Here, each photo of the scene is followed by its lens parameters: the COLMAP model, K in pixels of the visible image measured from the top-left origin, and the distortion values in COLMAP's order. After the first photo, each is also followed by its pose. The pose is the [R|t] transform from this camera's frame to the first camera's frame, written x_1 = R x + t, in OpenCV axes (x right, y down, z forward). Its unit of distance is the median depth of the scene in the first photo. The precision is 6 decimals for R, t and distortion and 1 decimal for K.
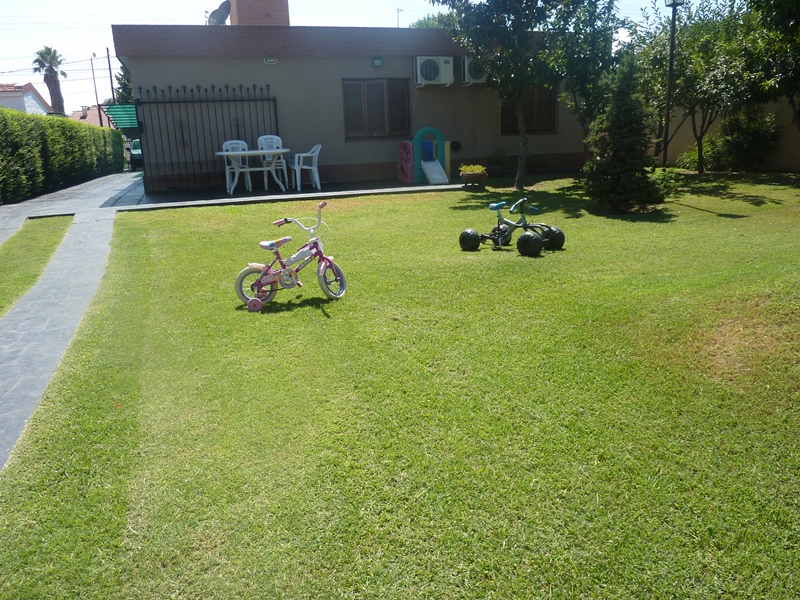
lens RADIAL K [[600.0, 0, 400.0], [0, 600.0, 300.0], [0, 0, 1]] dist [-0.038150, -0.002317]
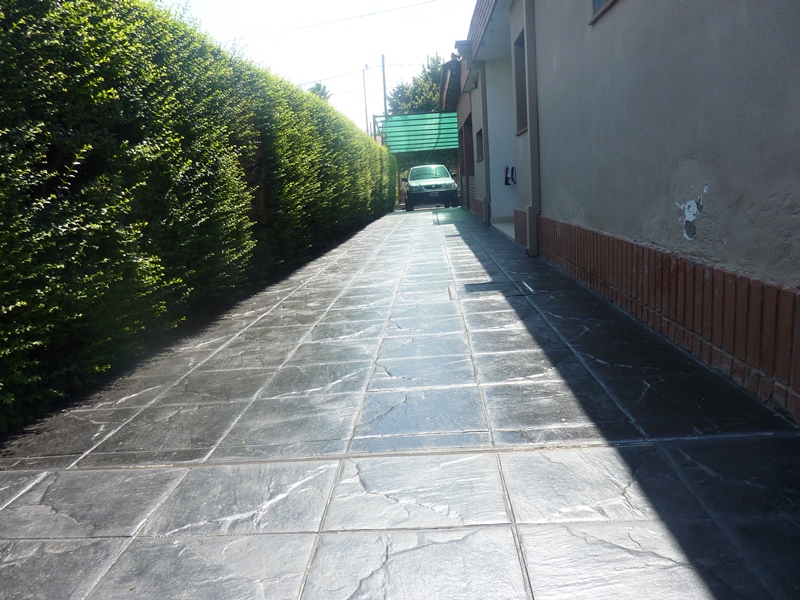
lens RADIAL K [[600.0, 0, 400.0], [0, 600.0, 300.0], [0, 0, 1]] dist [-0.038150, -0.002317]
pose [[0.926729, 0.049304, -0.372482, -0.469543], [-0.070043, 0.996645, -0.042343, -0.195588], [0.369144, 0.065330, 0.927073, 0.842653]]
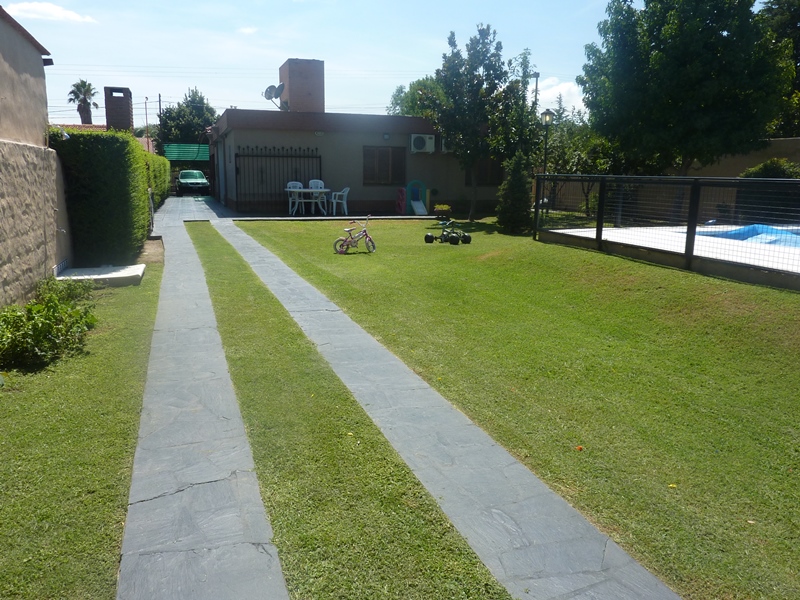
lens RADIAL K [[600.0, 0, 400.0], [0, 600.0, 300.0], [0, 0, 1]] dist [-0.038150, -0.002317]
pose [[0.998755, 0.047379, 0.015636, -0.006408], [-0.046348, 0.997074, -0.060792, 0.132127], [-0.018470, 0.059991, 0.998028, -0.585722]]
